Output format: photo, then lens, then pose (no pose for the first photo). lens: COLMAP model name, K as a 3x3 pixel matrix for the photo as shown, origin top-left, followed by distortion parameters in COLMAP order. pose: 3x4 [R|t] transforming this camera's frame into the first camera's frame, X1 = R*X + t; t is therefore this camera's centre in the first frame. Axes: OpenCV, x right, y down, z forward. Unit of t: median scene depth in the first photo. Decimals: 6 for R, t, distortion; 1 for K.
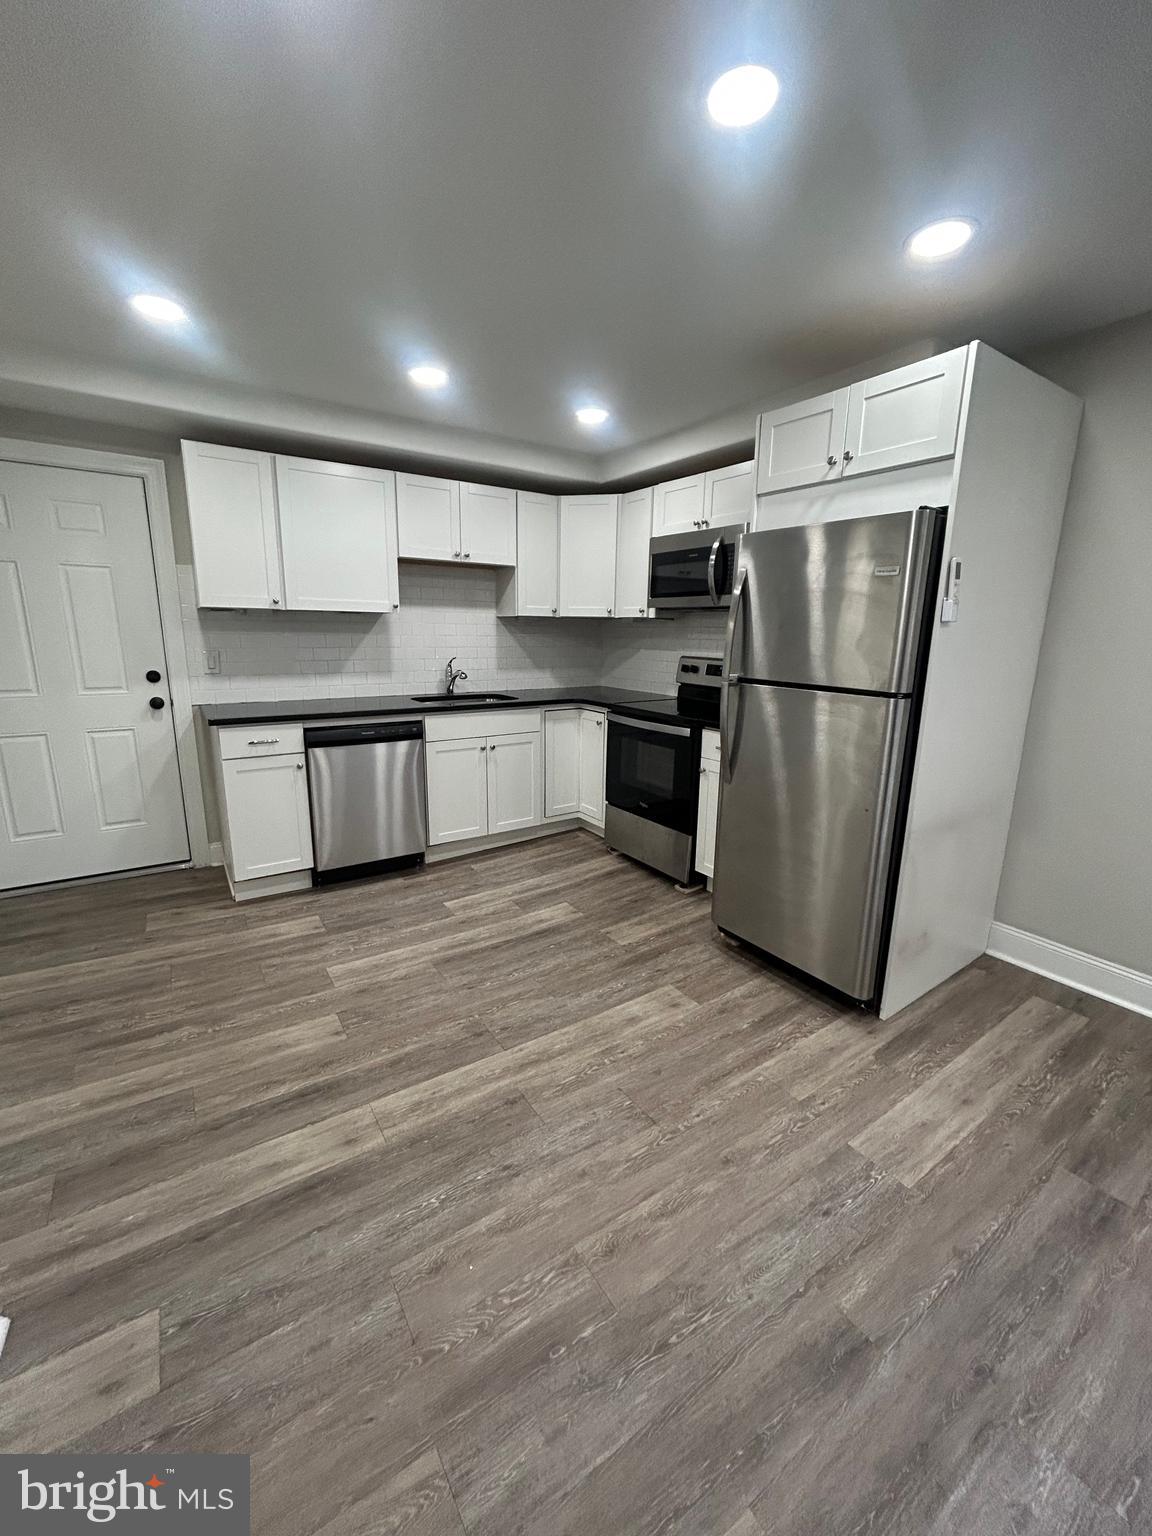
lens RADIAL K [[618.4, 0, 580.6], [0, 618.4, 767.5], [0, 0, 1]] dist [-0.002413, 0.000957]
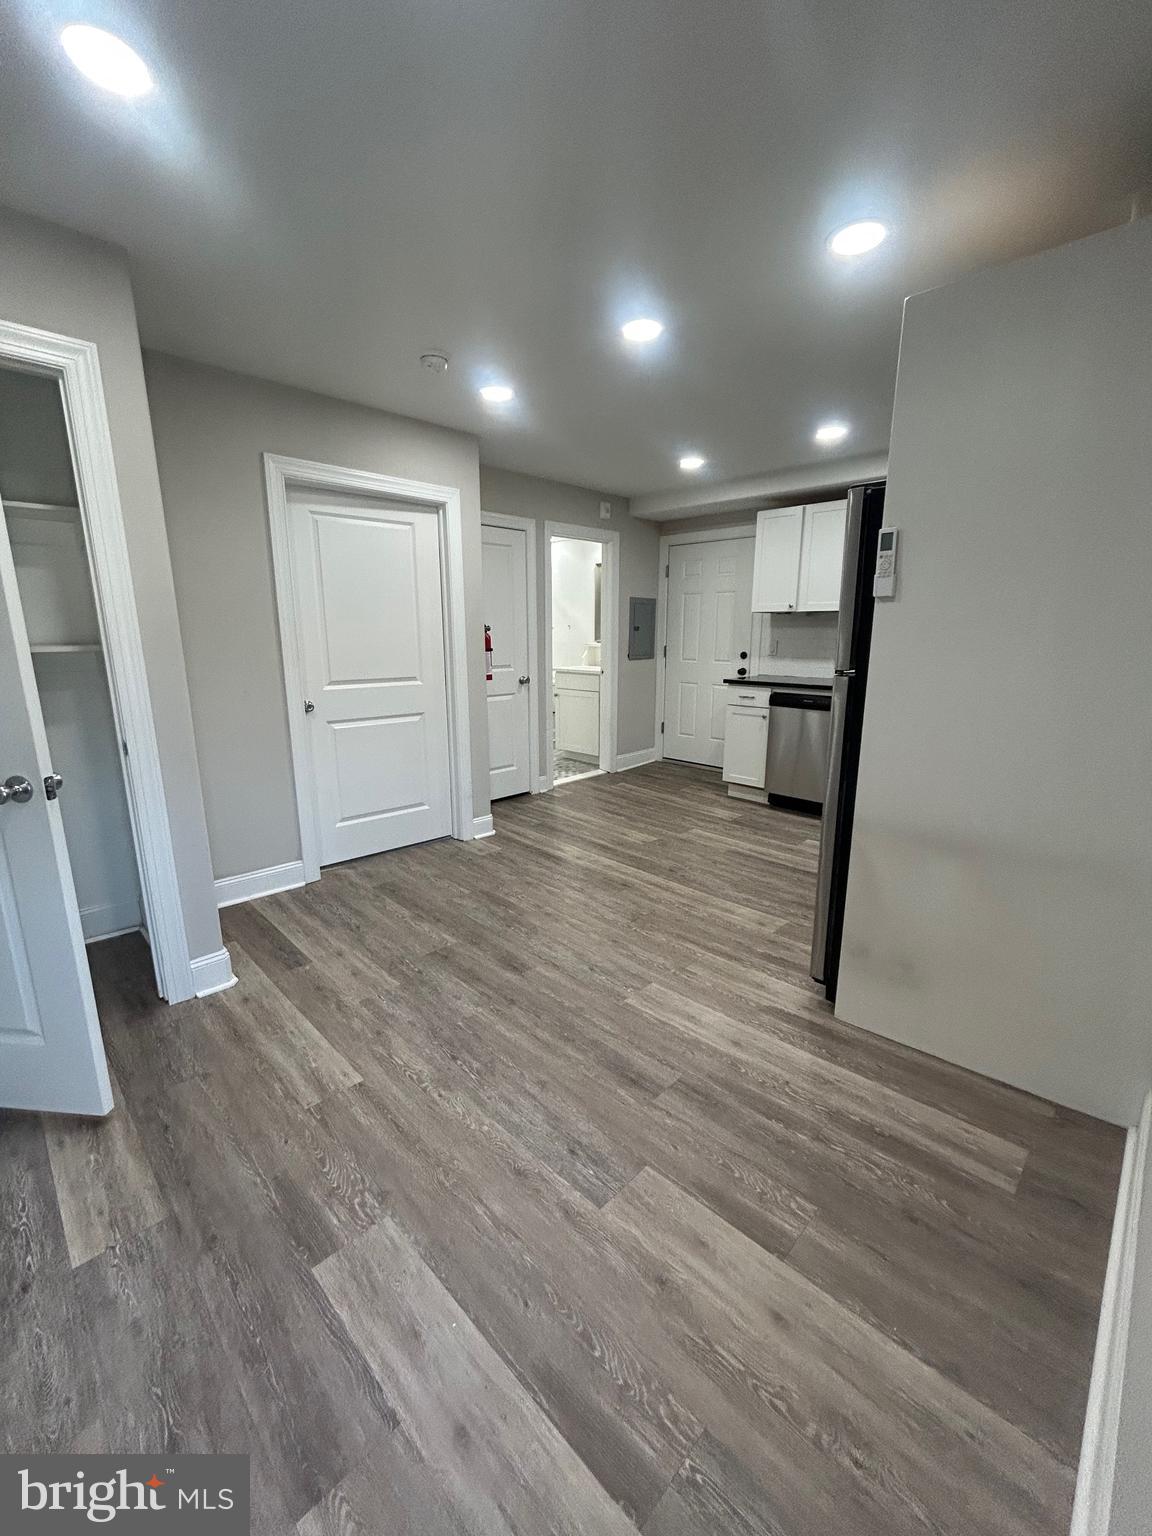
lens RADIAL K [[618.4, 0, 573.5], [0, 618.4, 767.5], [0, 0, 1]] dist [-0.002413, 0.000957]
pose [[0.193205, 0.198026, -0.960967, 1.543237], [-0.210338, 0.965010, 0.156570, -0.034677], [0.958348, 0.171877, 0.228097, 0.404118]]
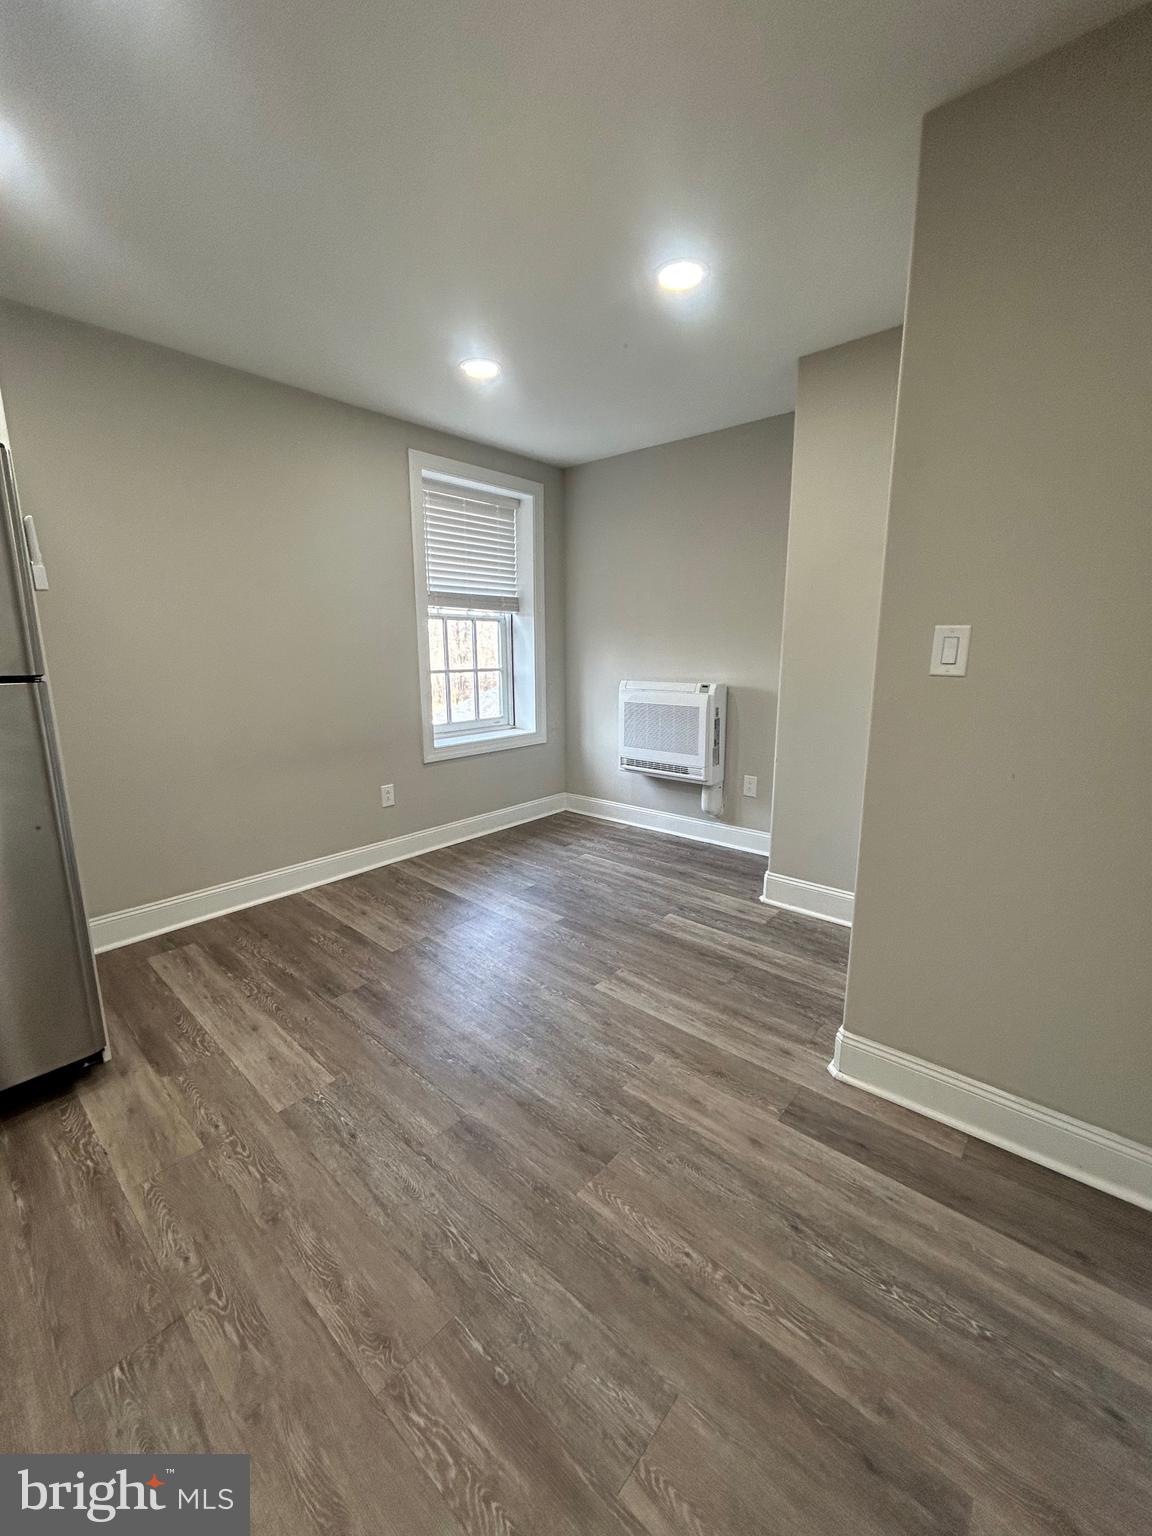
lens RADIAL K [[618.4, 0, 577.0], [0, 618.4, 766.3], [0, 0, 1]] dist [-0.002413, 0.000957]
pose [[-0.258597, -0.198886, 0.945290, -0.495768], [0.210695, 0.943402, 0.256127, -0.069010], [-0.942728, 0.265401, -0.202056, 0.561560]]
